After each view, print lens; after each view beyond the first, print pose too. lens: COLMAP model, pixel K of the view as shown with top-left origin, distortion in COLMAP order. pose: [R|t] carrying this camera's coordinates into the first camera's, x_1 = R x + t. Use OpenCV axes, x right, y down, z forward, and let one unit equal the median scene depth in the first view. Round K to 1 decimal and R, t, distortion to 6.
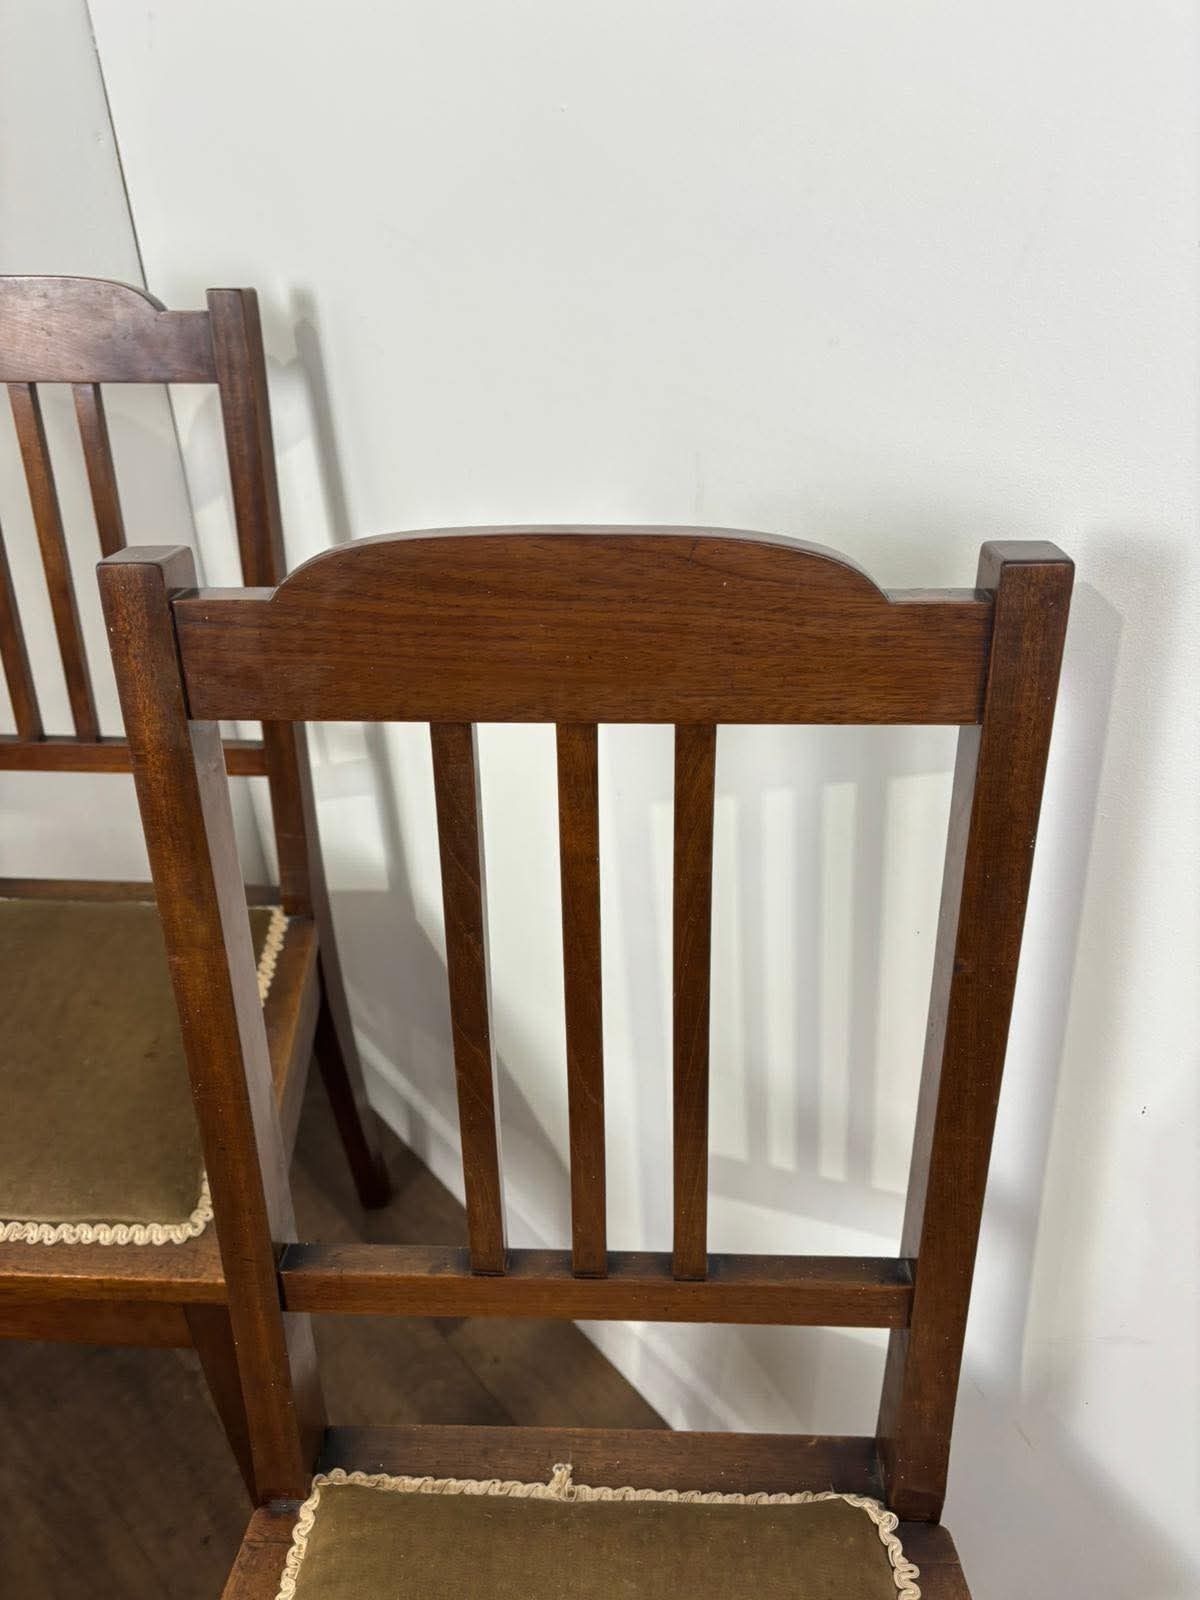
lens RADIAL K [[1203.5, 0, 587.4], [0, 1203.5, 768.6], [0, 0, 1]] dist [0.074880, -0.067569]
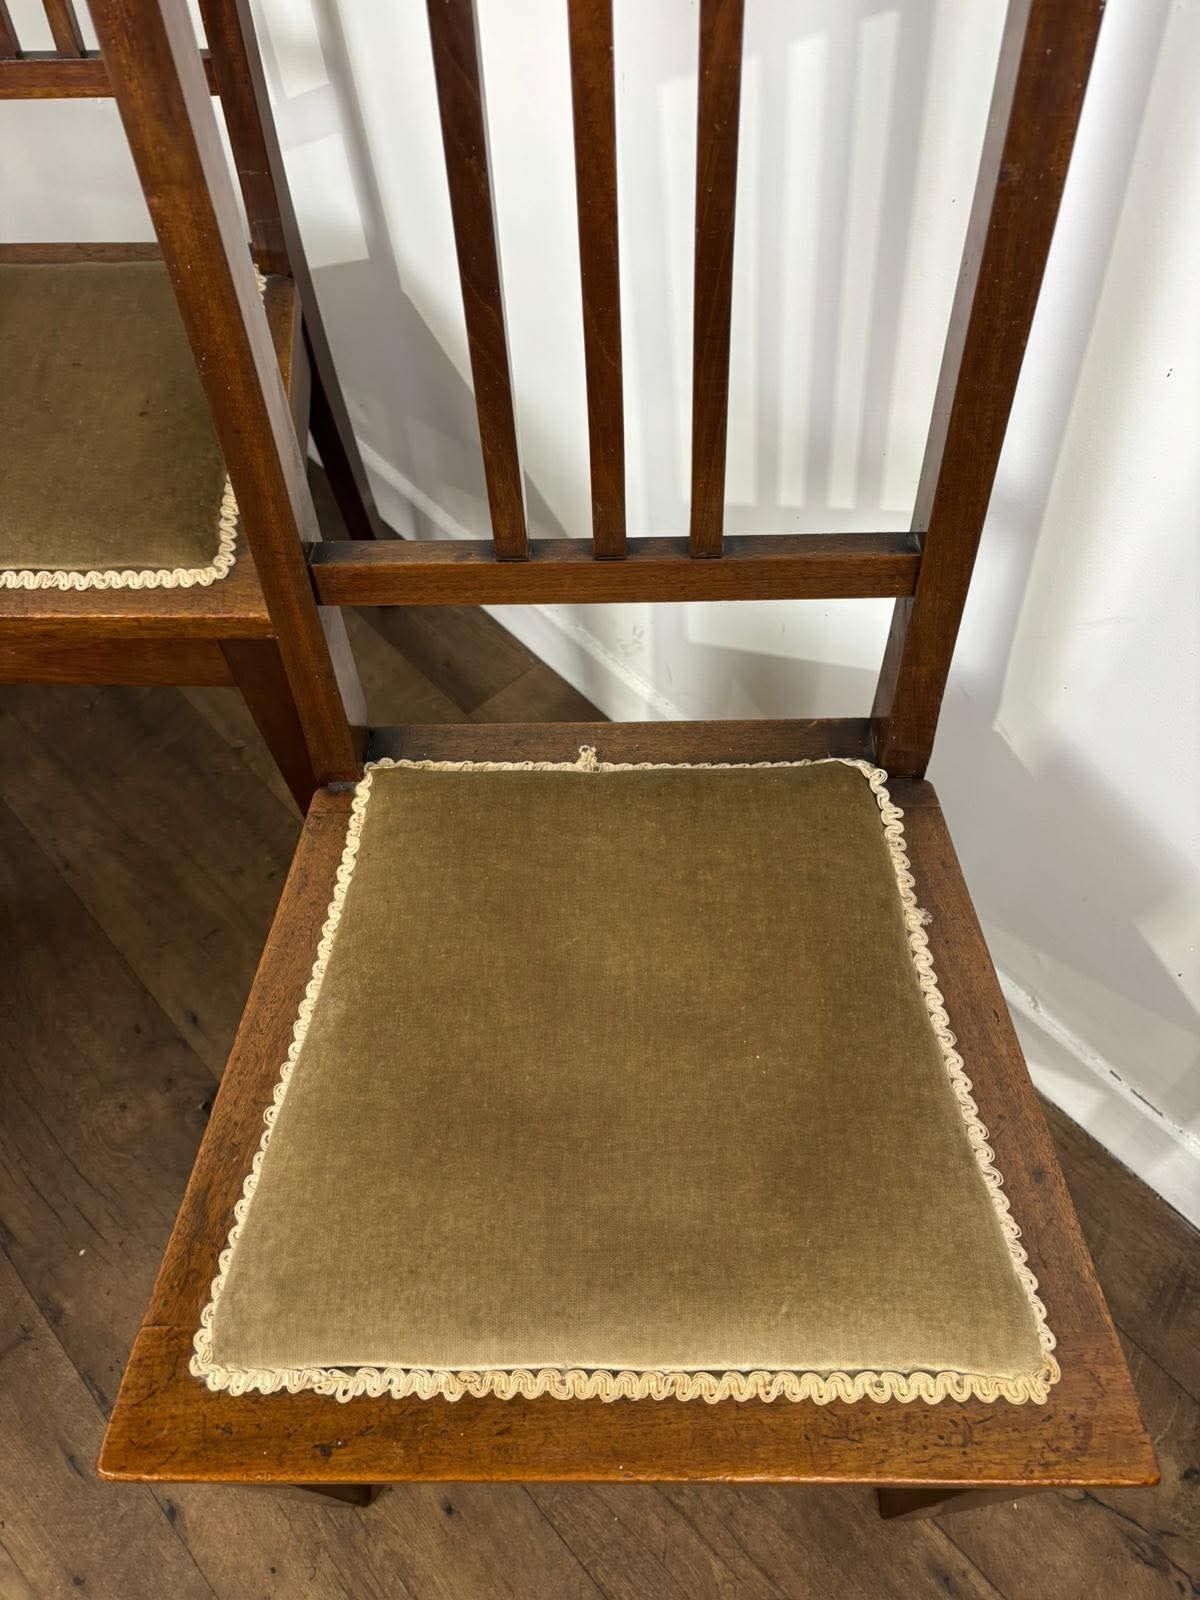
lens RADIAL K [[1222.1, 0, 590.6], [0, 1222.1, 808.8], [0, 0, 1]] dist [0.050686, -0.068715]
pose [[0.999281, -0.037431, 0.006096, -0.026751], [0.031935, 0.917222, 0.397094, 0.181293], [-0.020455, -0.396614, 0.917758, -0.039173]]
